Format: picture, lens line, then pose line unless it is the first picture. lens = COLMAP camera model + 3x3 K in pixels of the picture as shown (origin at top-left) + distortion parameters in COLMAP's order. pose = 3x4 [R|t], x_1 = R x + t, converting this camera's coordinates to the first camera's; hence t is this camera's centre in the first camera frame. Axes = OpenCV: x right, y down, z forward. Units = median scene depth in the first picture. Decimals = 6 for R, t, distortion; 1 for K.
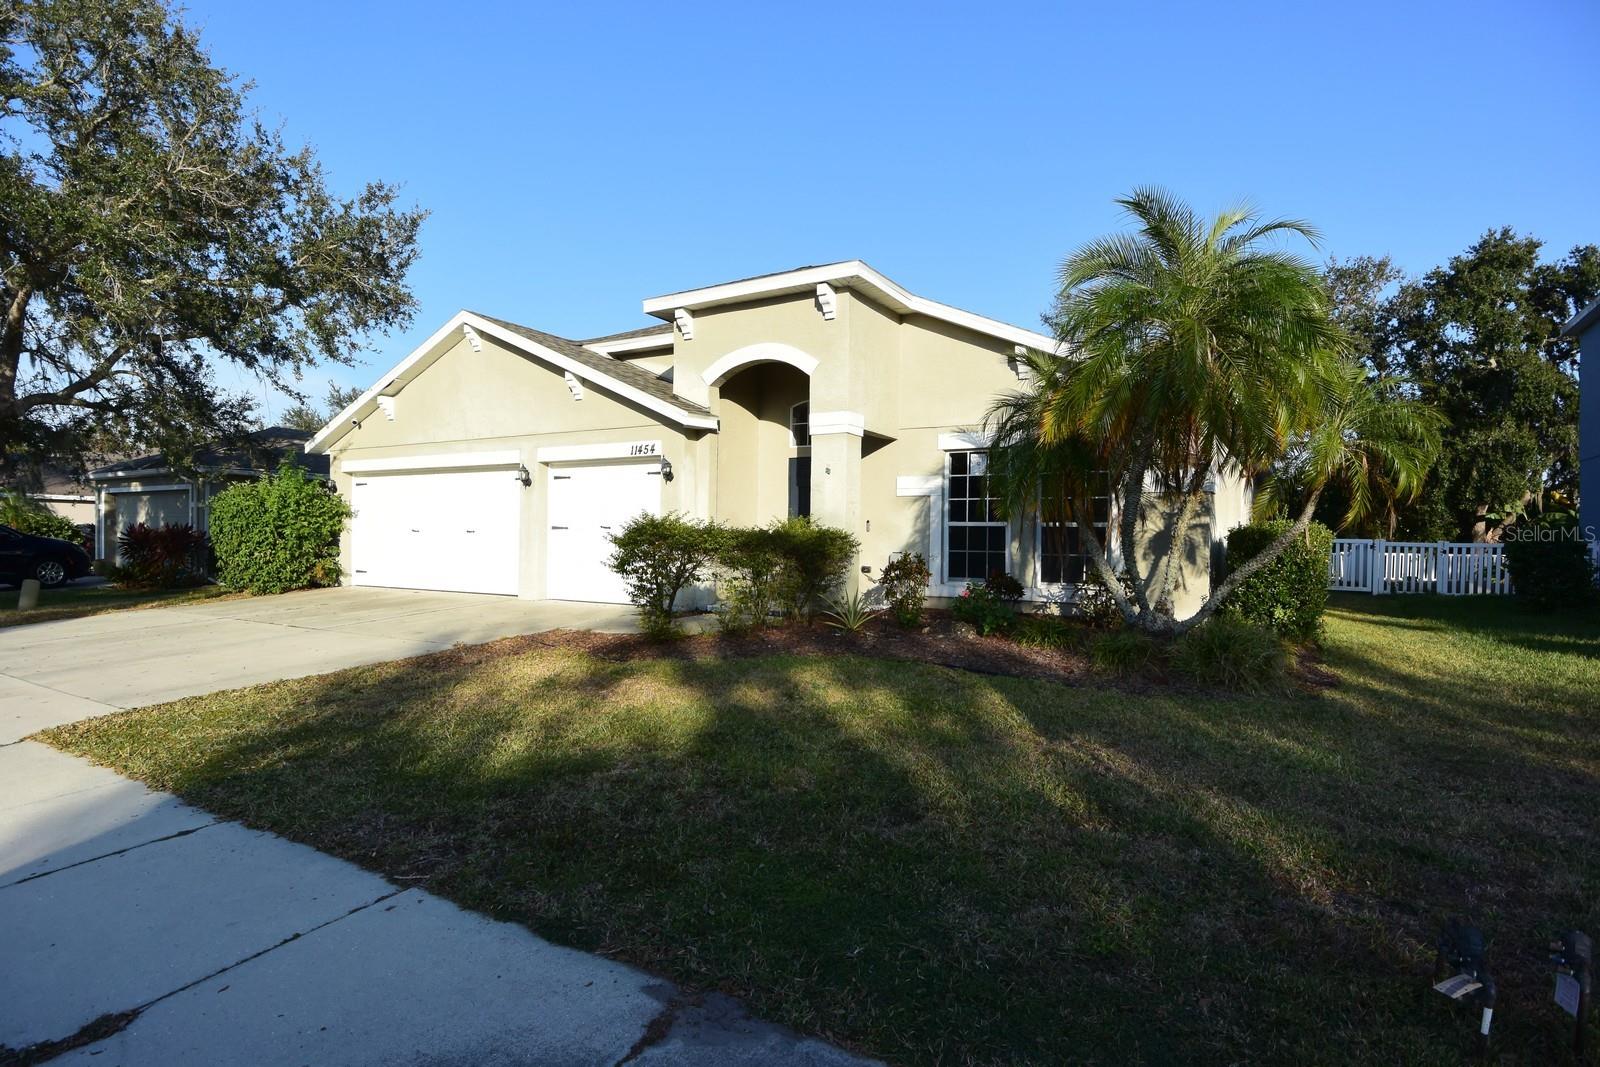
lens RADIAL K [[838.2, 0, 800.0], [0, 838.2, 533.5], [0, 0, 1]] dist [-0.000968, -0.026071]
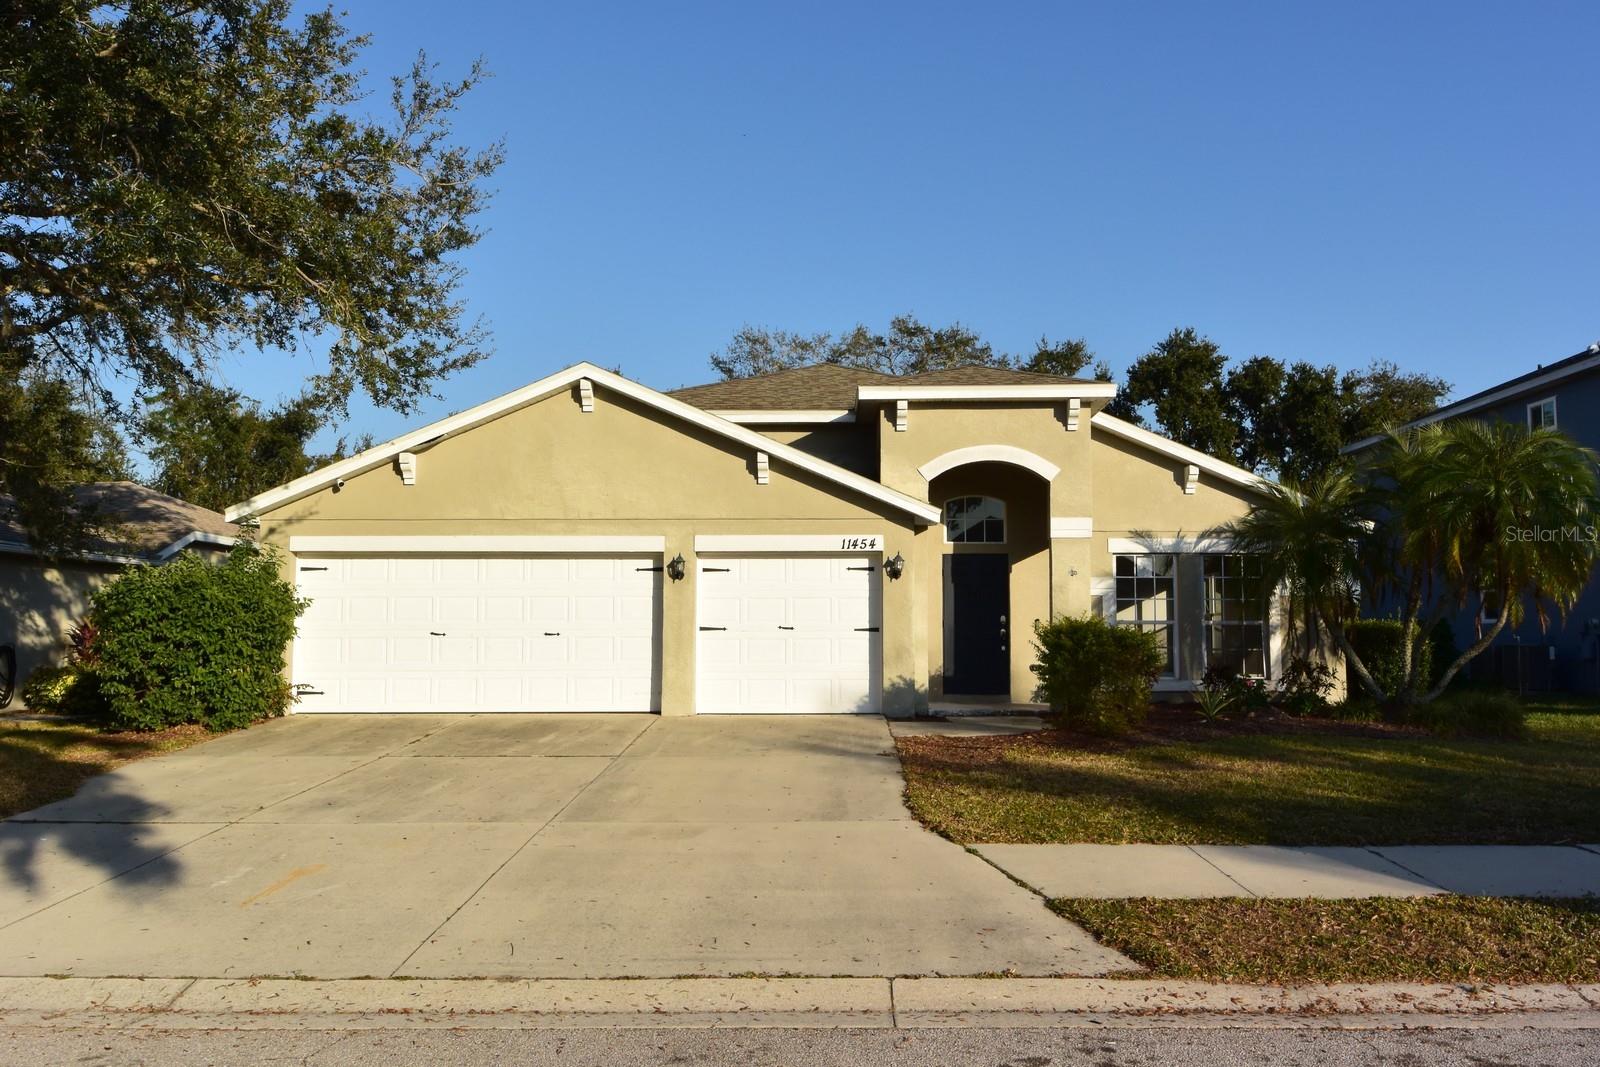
lens RADIAL K [[1193.4, 0, 800.0], [0, 1193.4, 533.5], [0, 0, 1]] dist [0.005714, 0.000995]
pose [[0.863292, 0.030635, 0.503774, -0.815640], [0.008475, 0.997135, -0.075161, -0.011464], [-0.504633, 0.069155, 0.860560, -0.095549]]
